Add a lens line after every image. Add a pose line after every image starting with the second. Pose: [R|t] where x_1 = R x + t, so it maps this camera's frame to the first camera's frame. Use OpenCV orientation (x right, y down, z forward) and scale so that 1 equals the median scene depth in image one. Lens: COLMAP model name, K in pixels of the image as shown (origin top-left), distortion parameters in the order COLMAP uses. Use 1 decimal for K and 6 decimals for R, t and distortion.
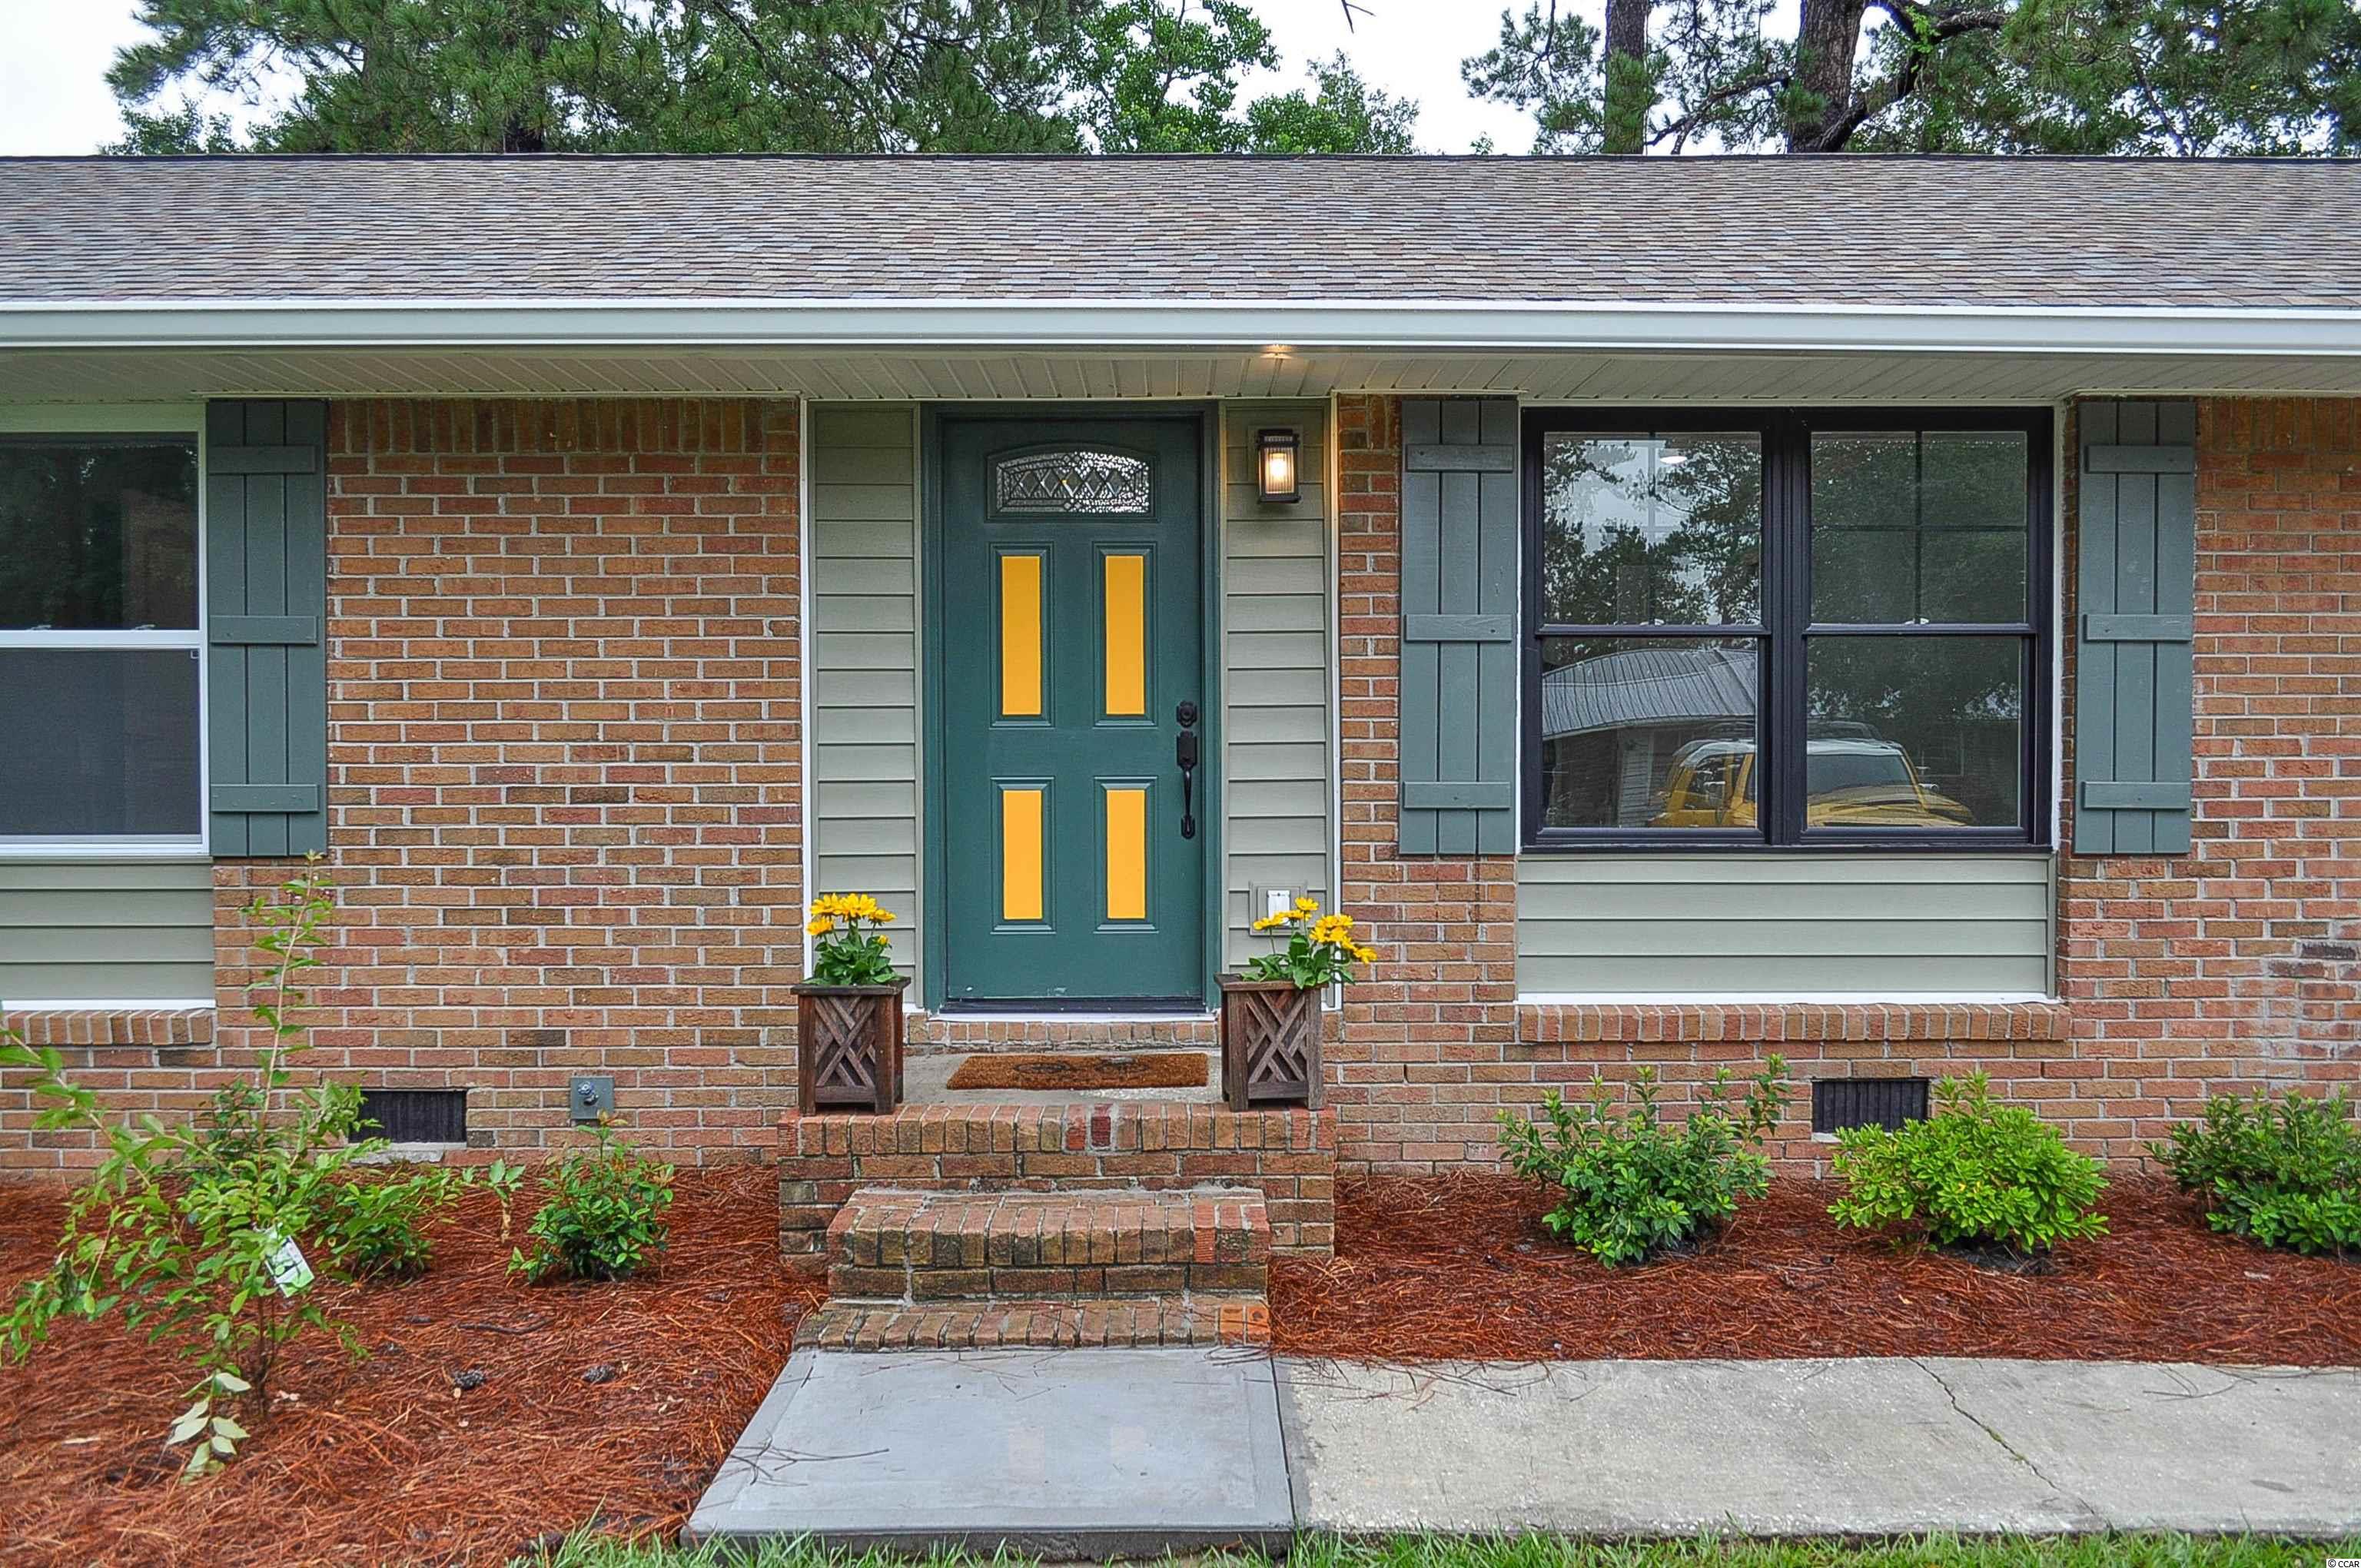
lens RADIAL K [[1864.8, 0, 1180.5], [0, 1864.8, 784.0], [0, 0, 1]] dist [-0.011887, 0.009444]
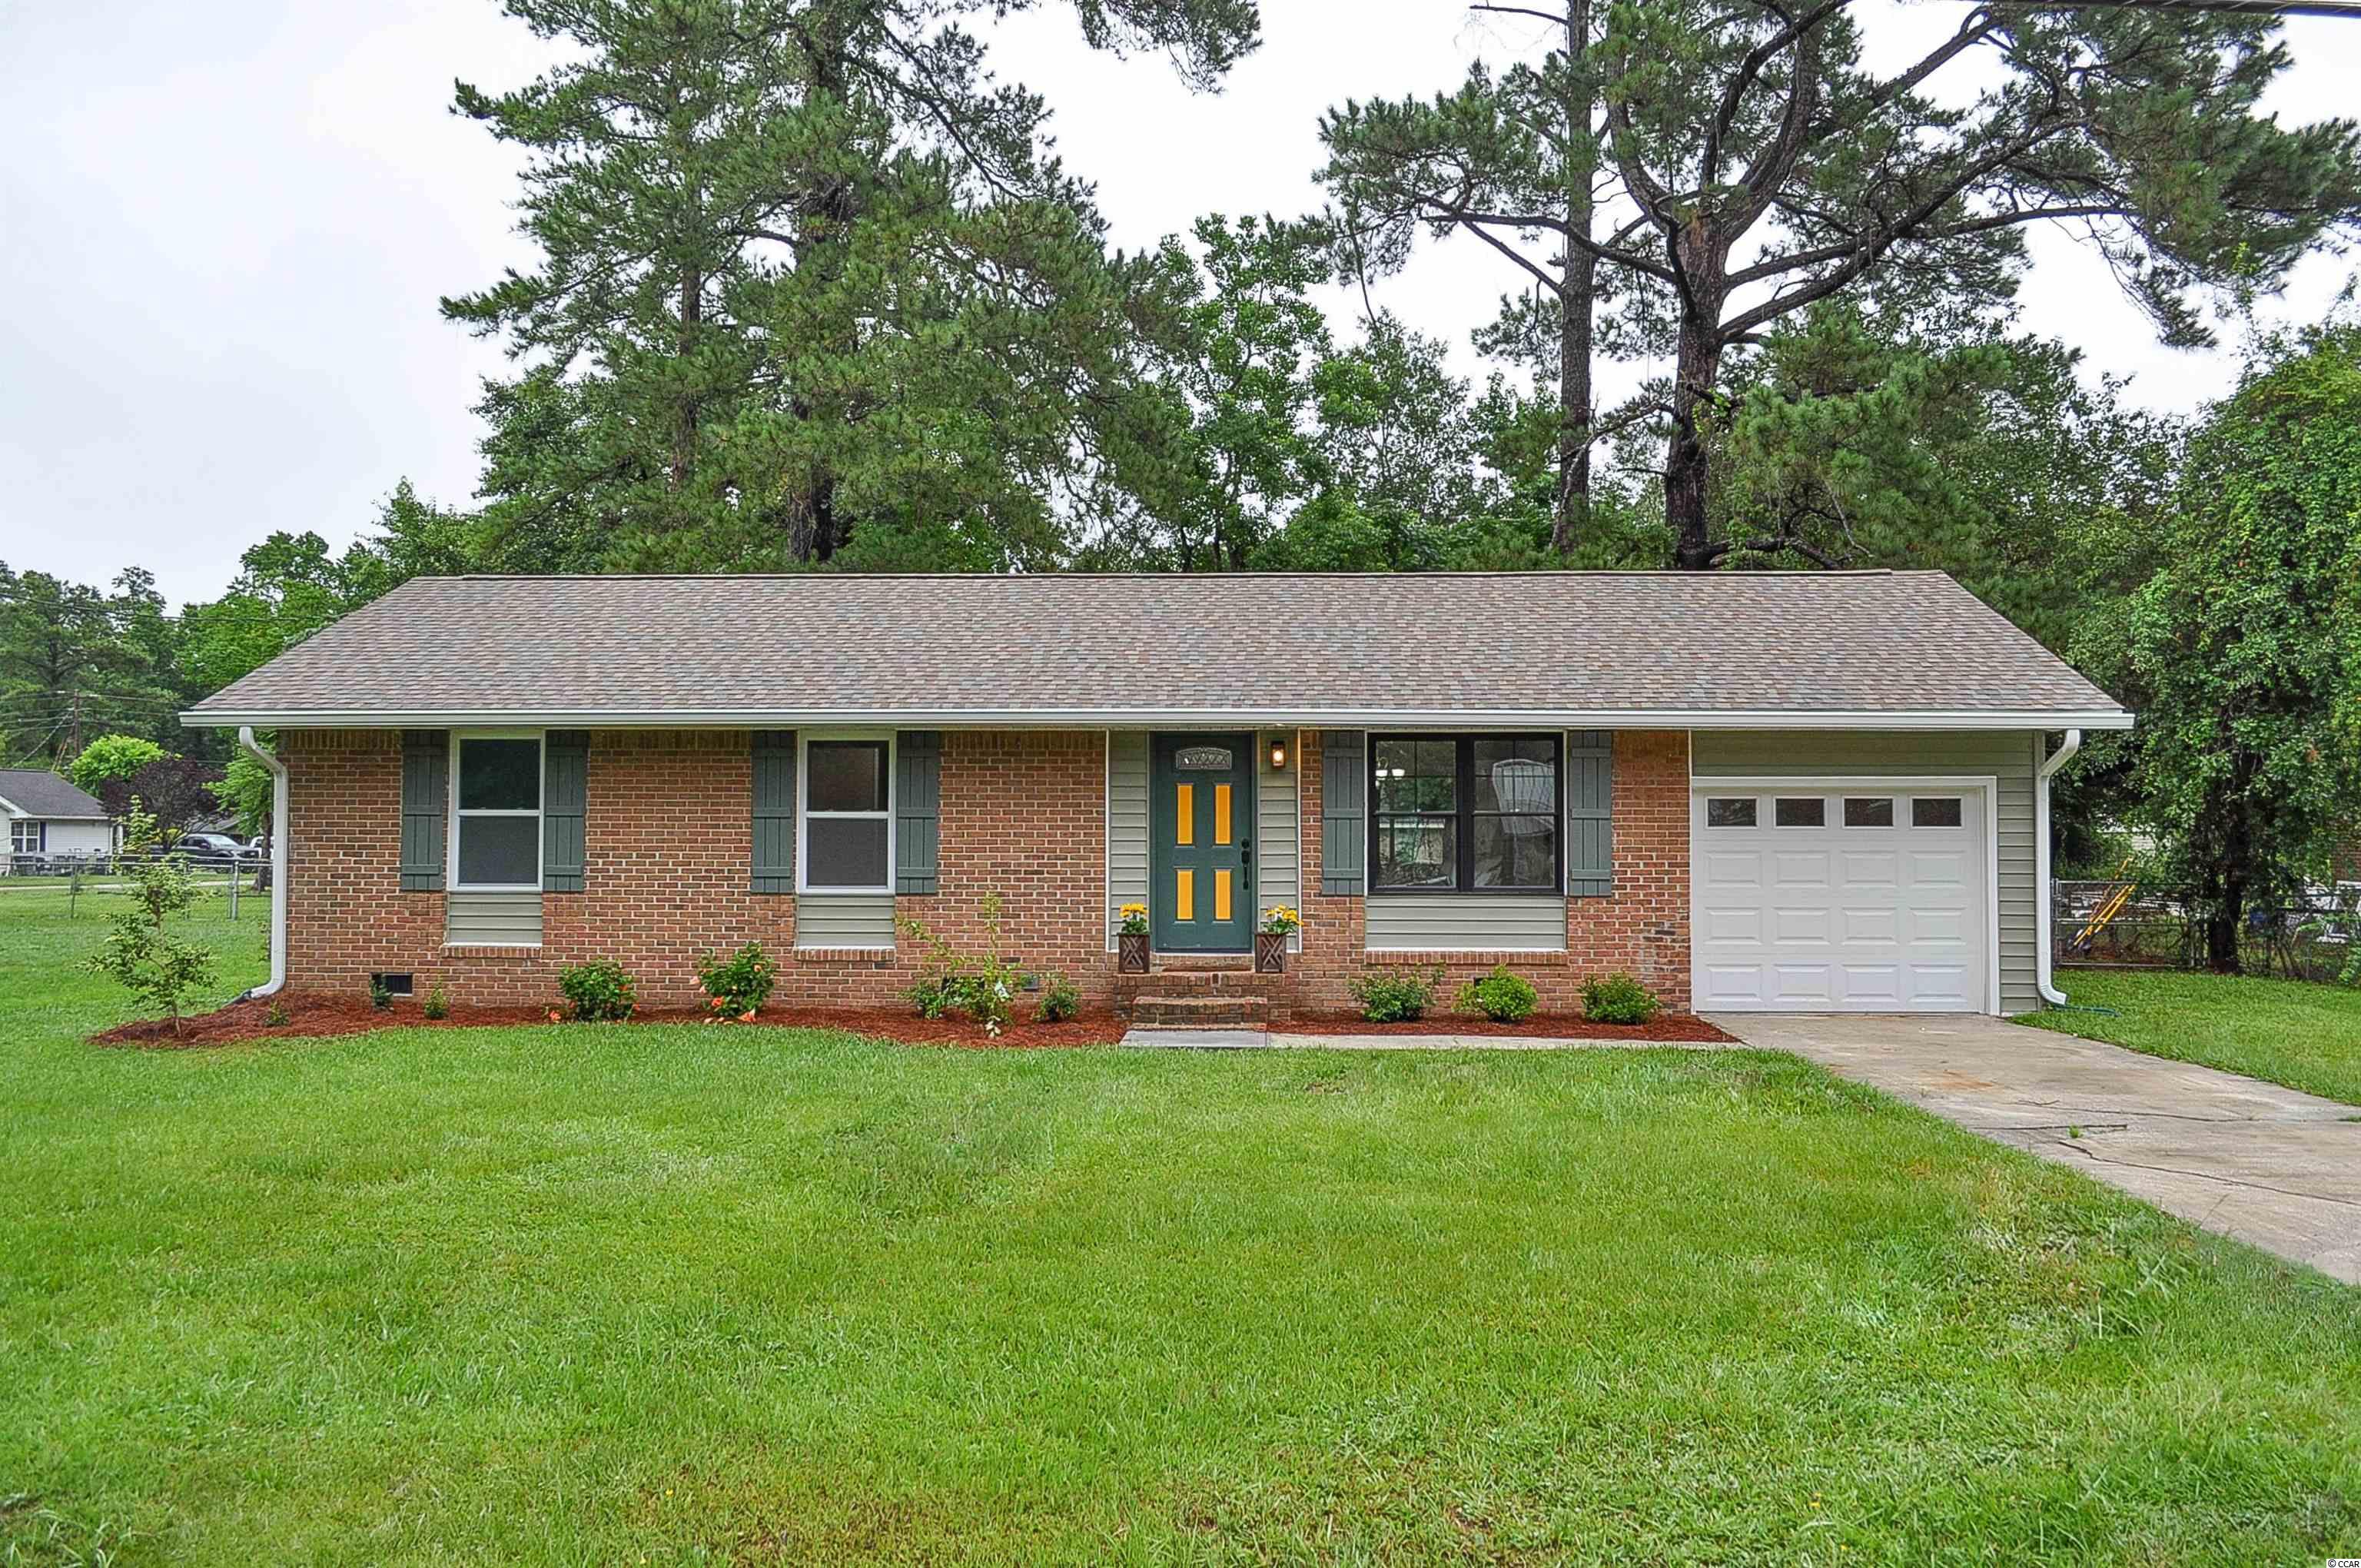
lens RADIAL K [[1864.8, 0, 1180.5], [0, 1864.8, 784.0], [0, 0, 1]] dist [-0.011887, 0.009444]
pose [[0.998952, 0.002094, -0.045716, 0.033685], [-0.004525, 0.998577, -0.053136, 0.021244], [0.045540, 0.053287, 0.997540, -1.767992]]
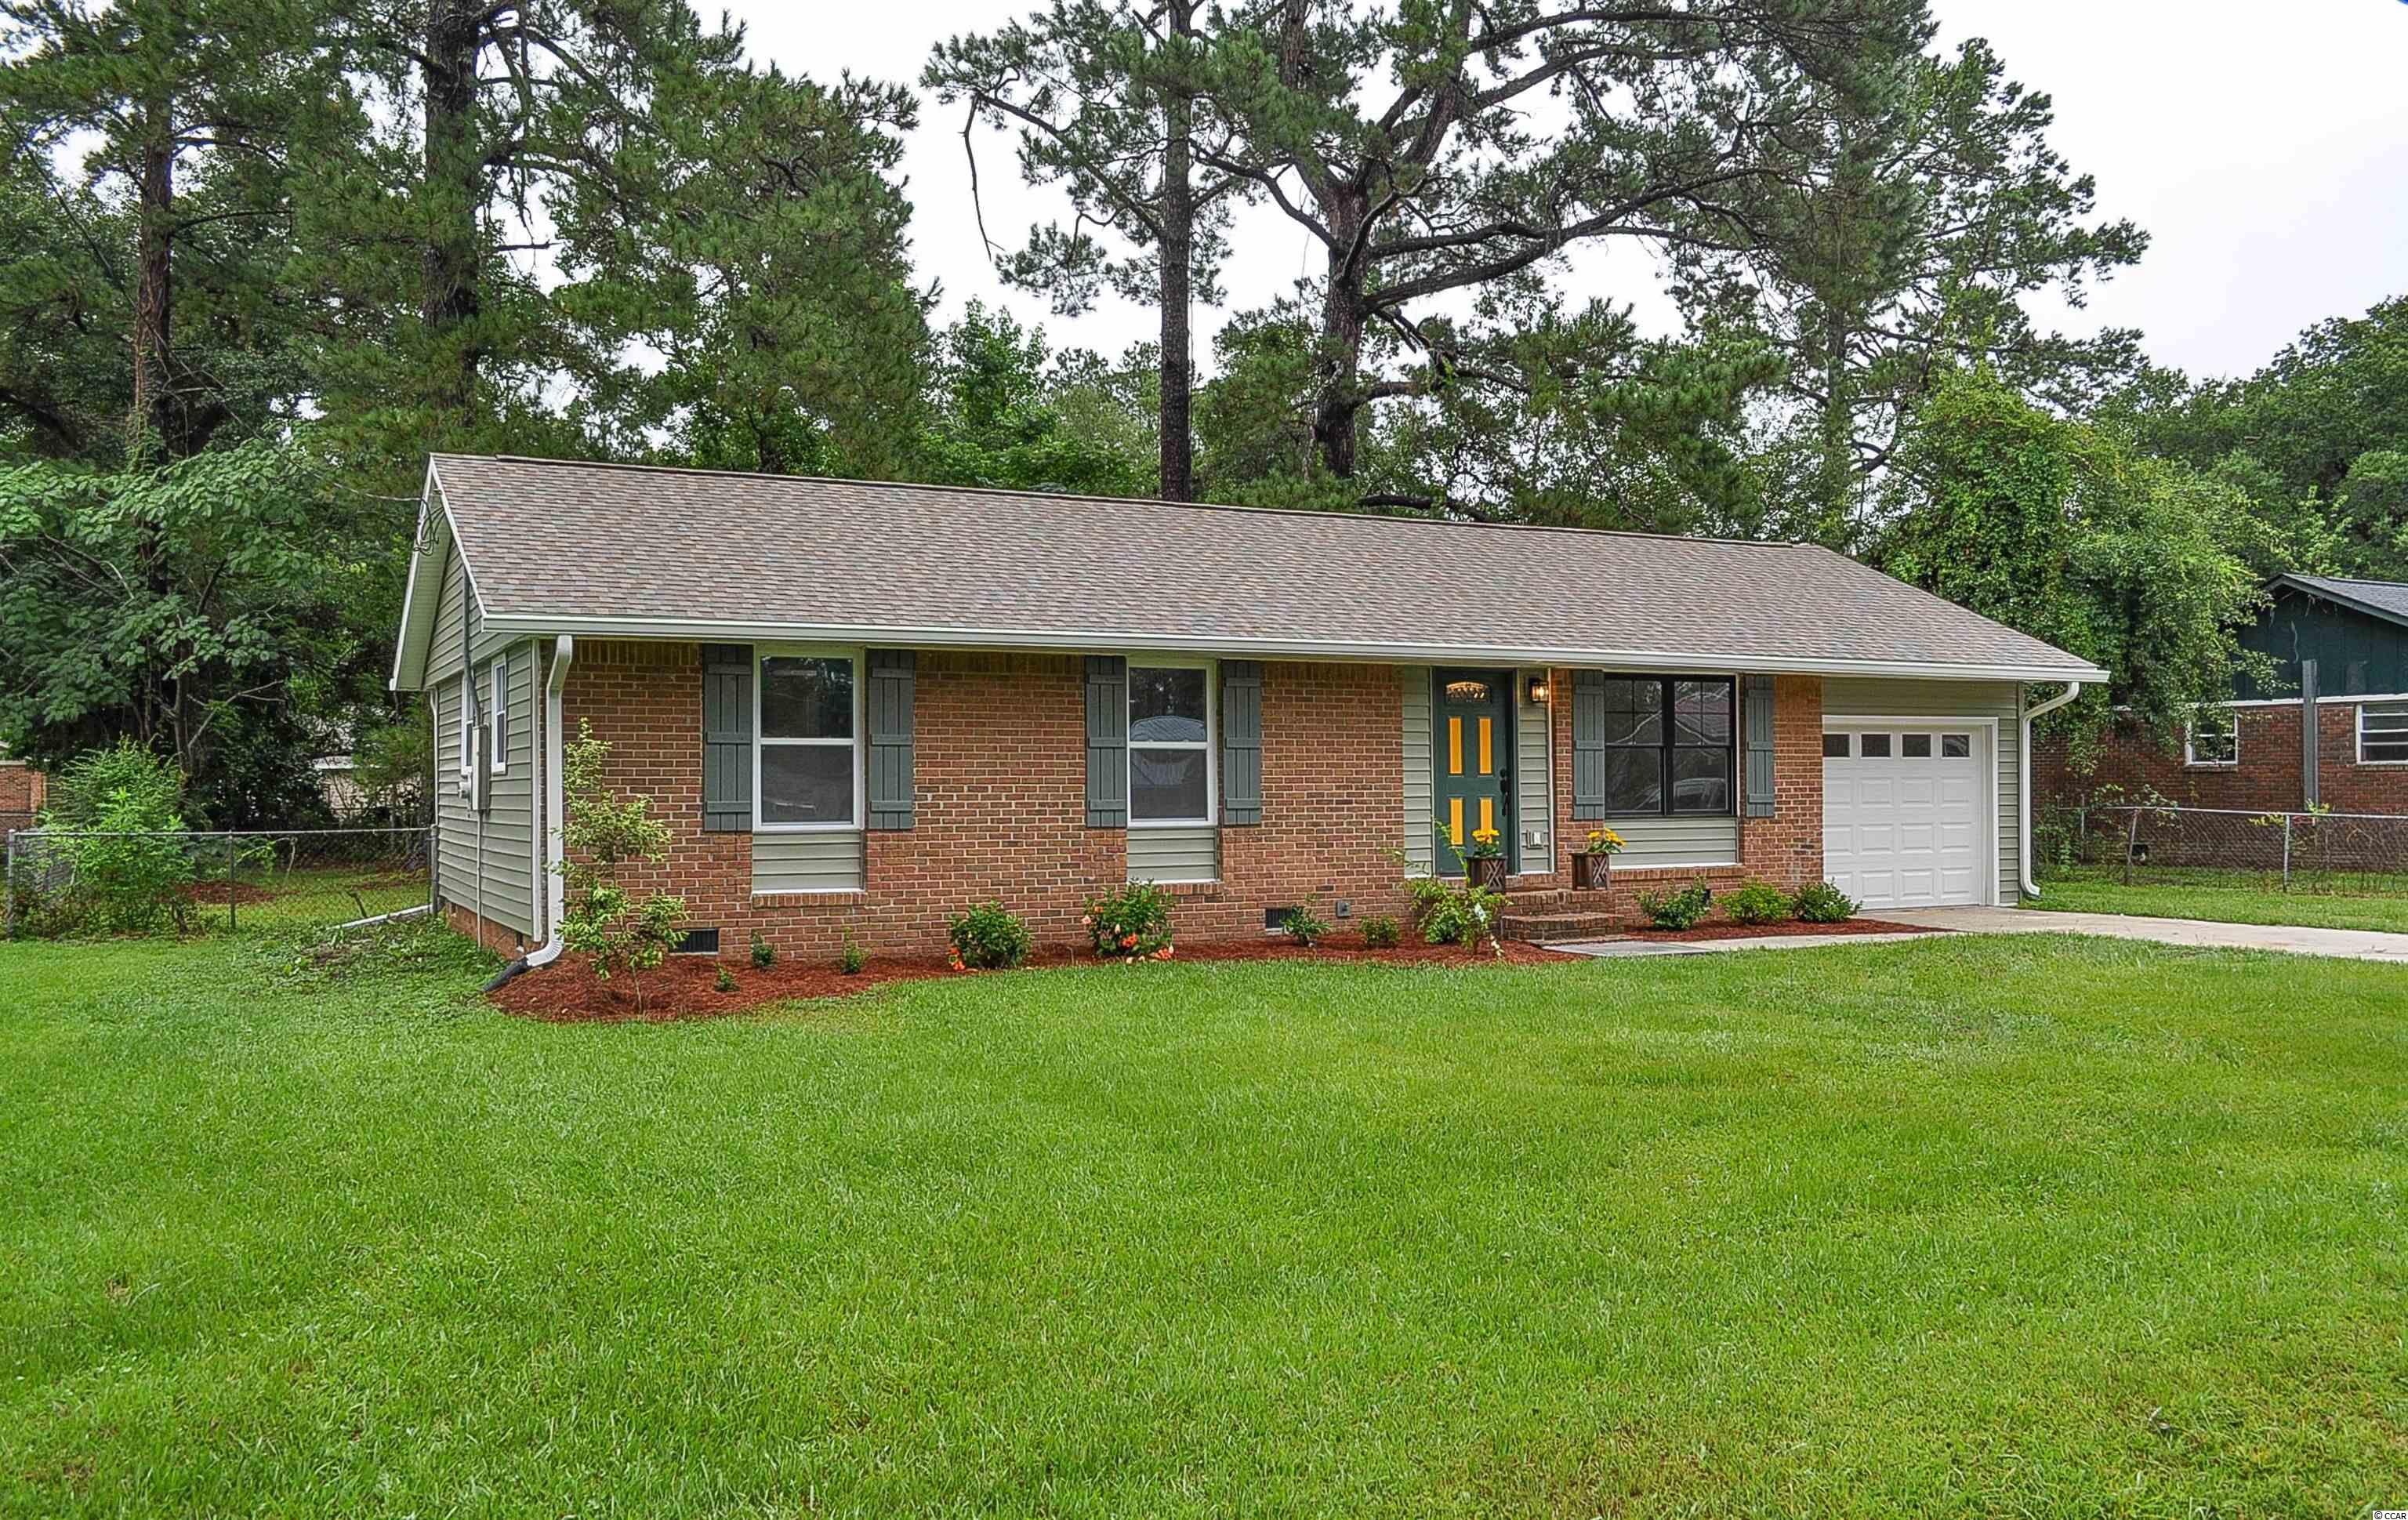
lens RADIAL K [[1944.6, 0, 1231.7], [0, 1944.6, 770.5], [0, 0, 1]] dist [-0.010304, -0.001782]
pose [[0.892731, 0.000030, 0.450591, -1.791034], [0.012035, 0.999642, -0.023910, 0.026762], [-0.450430, 0.026768, 0.892410, -1.560618]]
